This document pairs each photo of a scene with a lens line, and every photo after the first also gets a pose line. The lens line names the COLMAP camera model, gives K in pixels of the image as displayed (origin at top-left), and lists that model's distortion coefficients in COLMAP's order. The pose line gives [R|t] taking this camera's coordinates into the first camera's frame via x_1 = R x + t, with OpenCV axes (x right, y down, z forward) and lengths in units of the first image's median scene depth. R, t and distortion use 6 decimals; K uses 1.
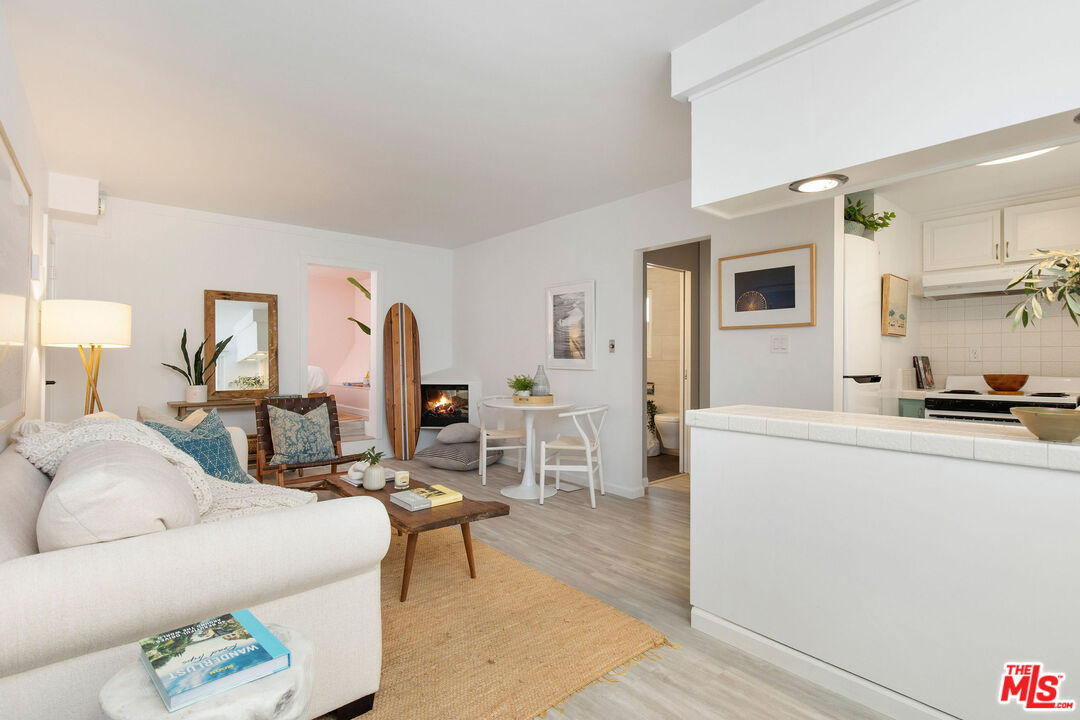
lens RADIAL K [[513.8, 0, 543.5], [0, 513.8, 356.0], [0, 0, 1]] dist [0.000388, -0.000434]
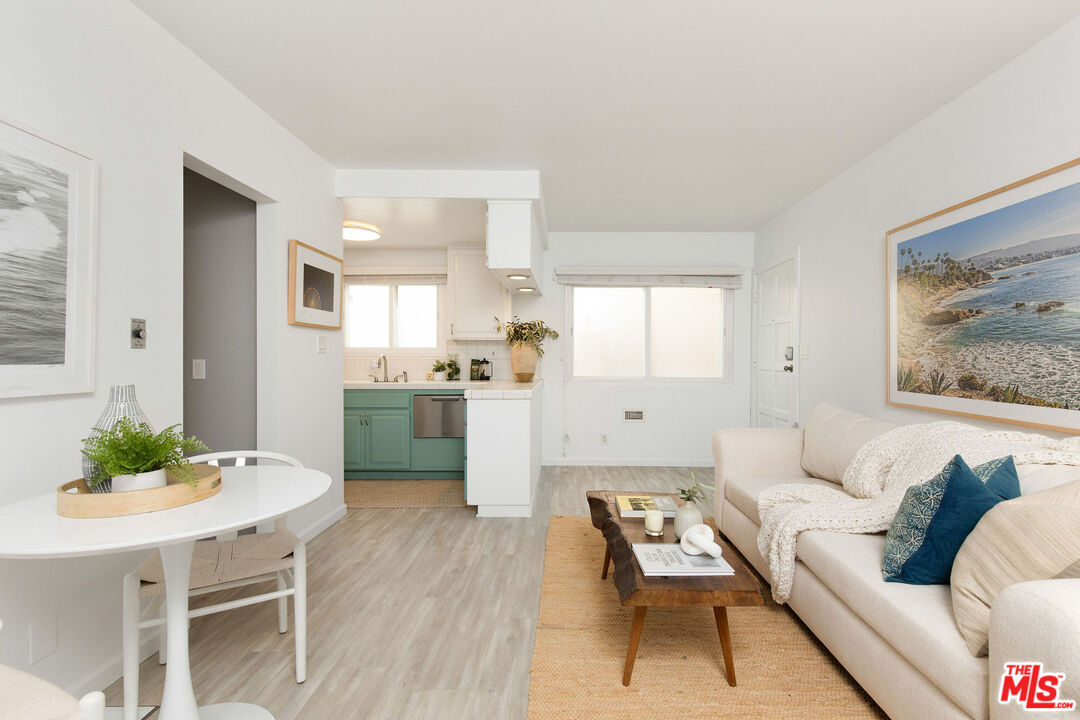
lens RADIAL K [[498.9, 0, 565.2], [0, 498.9, 362.1], [0, 0, 1]] dist [0.001526, 0.000087]
pose [[-0.761461, -0.011968, 0.648100, -0.429912], [-0.006519, 0.999920, 0.010806, -0.001546], [-0.648178, 0.004004, -0.761478, 1.091779]]
